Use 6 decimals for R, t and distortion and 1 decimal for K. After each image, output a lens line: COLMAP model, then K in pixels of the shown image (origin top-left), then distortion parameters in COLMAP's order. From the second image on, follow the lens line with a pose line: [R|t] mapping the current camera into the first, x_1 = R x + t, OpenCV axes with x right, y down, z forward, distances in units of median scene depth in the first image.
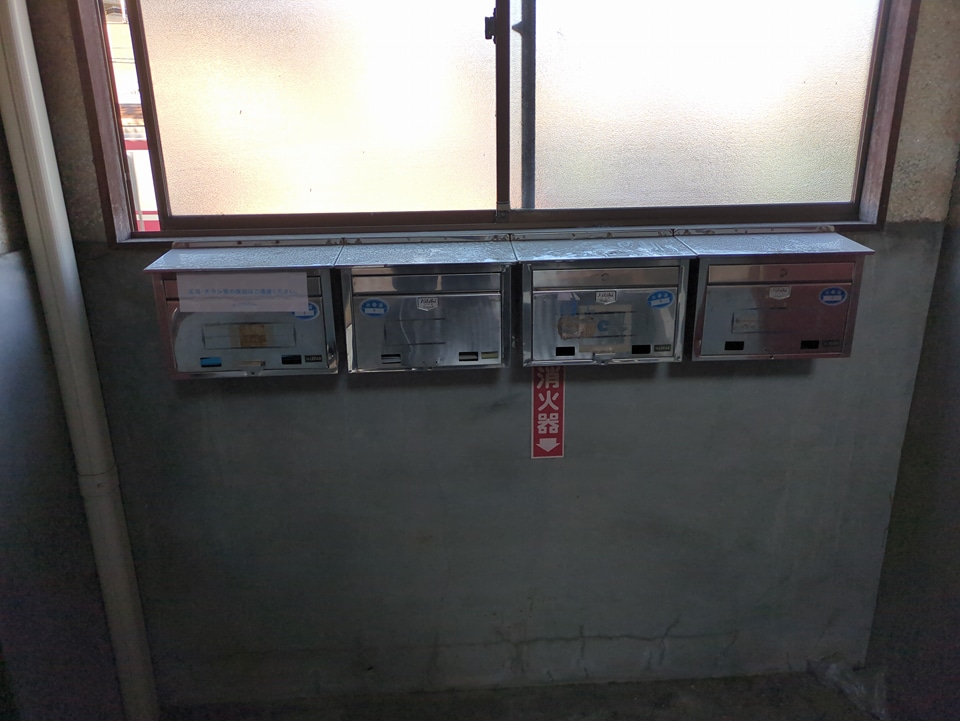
lens RADIAL K [[719.3, 0, 482.7], [0, 719.3, 357.9], [0, 0, 1]] dist [0.061964, -0.051851]
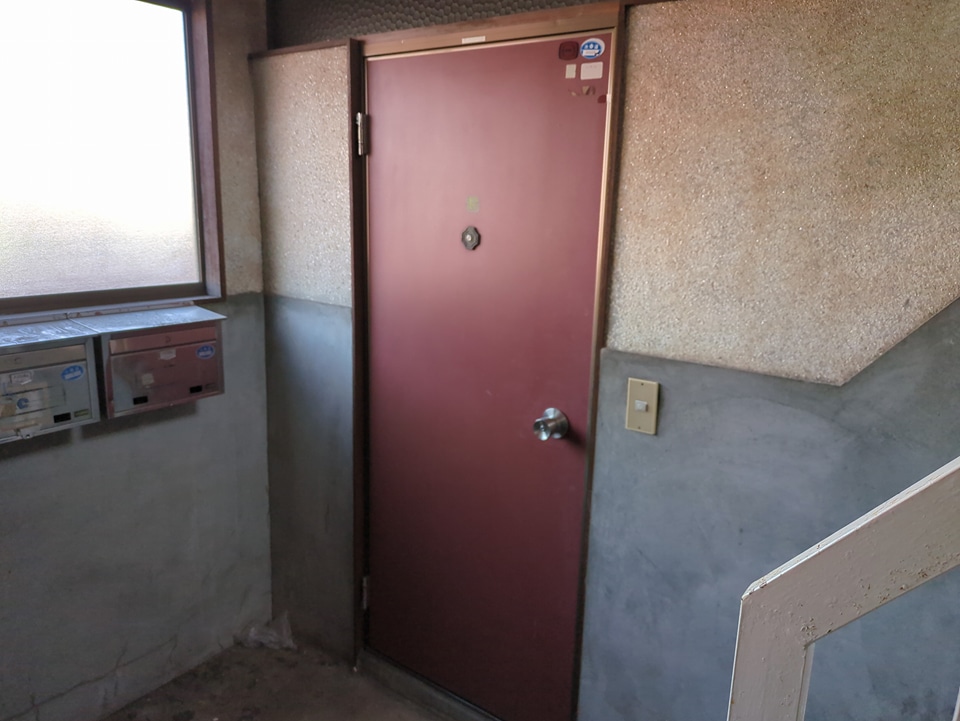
lens RADIAL K [[719.3, 0, 482.7], [0, 719.3, 357.9], [0, 0, 1]] dist [0.061964, -0.051851]
pose [[0.638290, -0.137753, 0.757370, -0.211498], [0.194419, 0.980811, 0.014542, 0.007850], [-0.744840, 0.137965, 0.652824, -0.267809]]
